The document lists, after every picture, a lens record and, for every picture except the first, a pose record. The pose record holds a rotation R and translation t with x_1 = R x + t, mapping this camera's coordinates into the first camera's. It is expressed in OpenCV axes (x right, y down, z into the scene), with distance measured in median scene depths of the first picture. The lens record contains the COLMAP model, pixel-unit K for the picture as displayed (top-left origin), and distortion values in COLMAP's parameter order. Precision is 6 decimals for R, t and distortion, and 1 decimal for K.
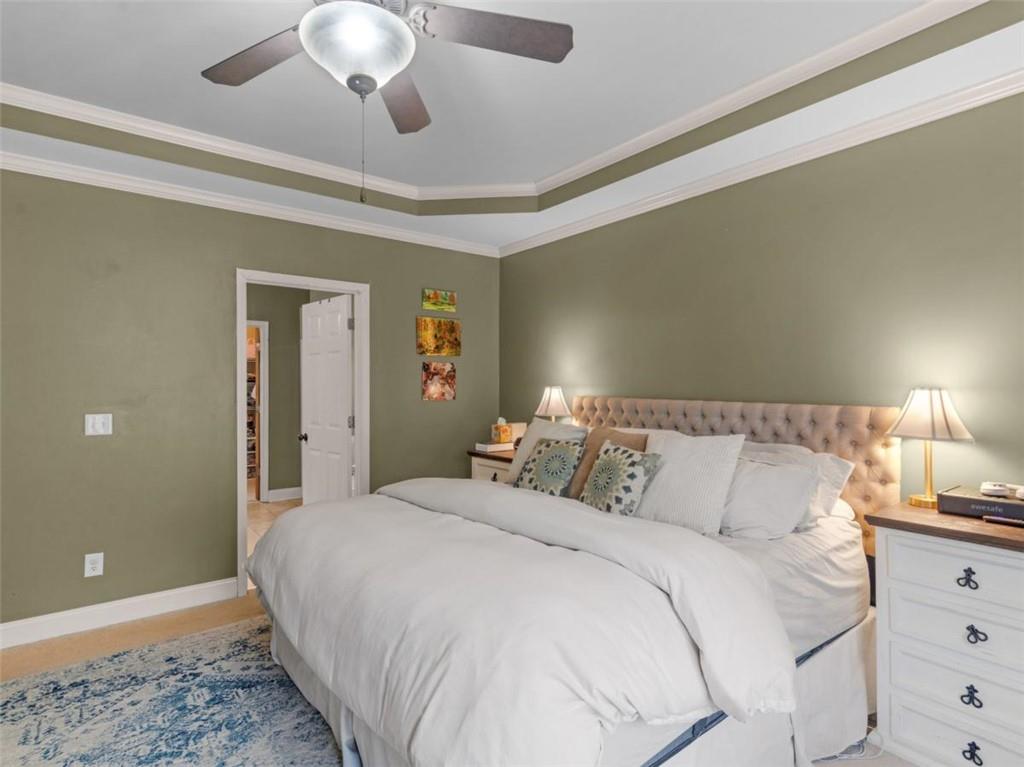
lens RADIAL K [[529.4, 0, 513.0], [0, 529.4, 378.8], [0, 0, 1]] dist [0.003683, 0.000993]
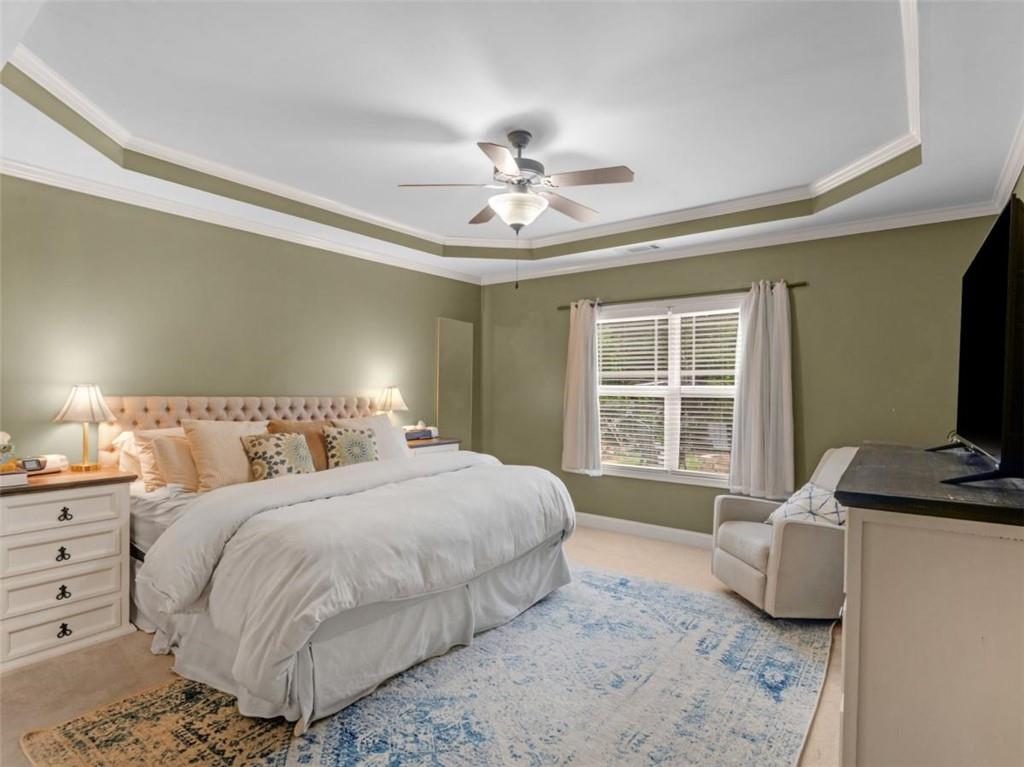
lens RADIAL K [[529.4, 0, 513.0], [0, 529.4, 378.8], [0, 0, 1]] dist [0.003683, 0.000993]
pose [[-0.238635, 0.010364, 0.971054, -1.326389], [-0.017355, 0.999738, -0.014935, 0.012300], [-0.970954, -0.020417, -0.238393, 0.915093]]
